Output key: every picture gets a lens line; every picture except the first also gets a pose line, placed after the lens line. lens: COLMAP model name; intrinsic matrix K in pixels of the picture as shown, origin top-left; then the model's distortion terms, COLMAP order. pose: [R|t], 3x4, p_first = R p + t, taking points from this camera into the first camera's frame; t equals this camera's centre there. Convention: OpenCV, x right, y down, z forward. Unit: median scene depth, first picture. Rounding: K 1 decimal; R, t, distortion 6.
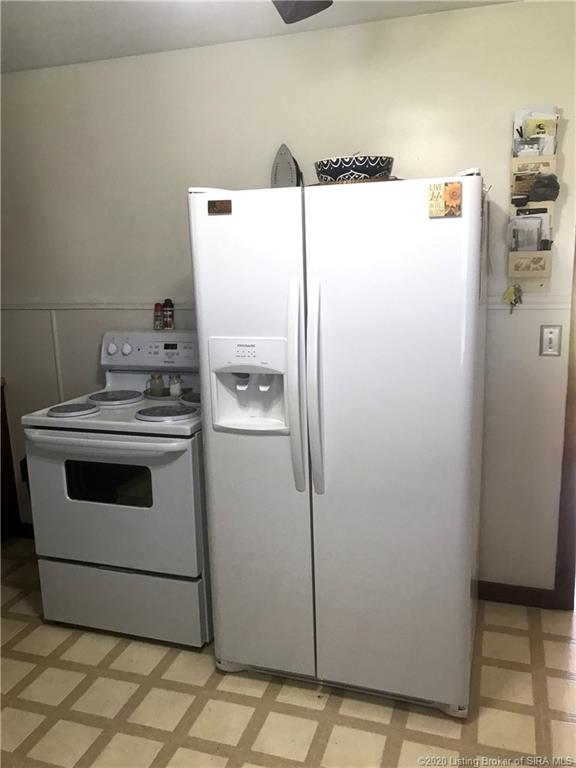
lens RADIAL K [[635.3, 0, 288.0], [0, 635.3, 384.0], [0, 0, 1]] dist [-0.038453, -0.008906]
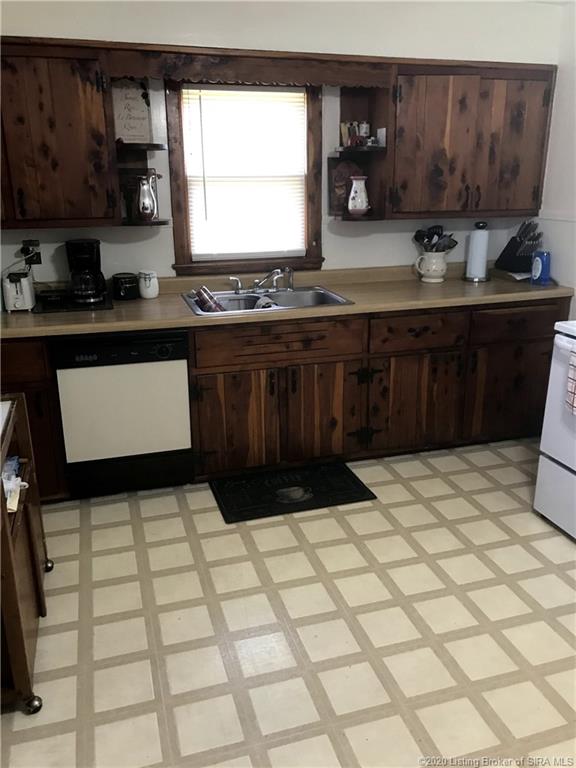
lens RADIAL K [[635.3, 0, 288.0], [0, 635.3, 384.0], [0, 0, 1]] dist [-0.038453, -0.008906]
pose [[0.568755, 0.301742, -0.765160, 0.169043], [-0.210772, 0.952683, 0.219021, 0.009635], [0.795043, 0.036705, 0.605442, -0.041204]]
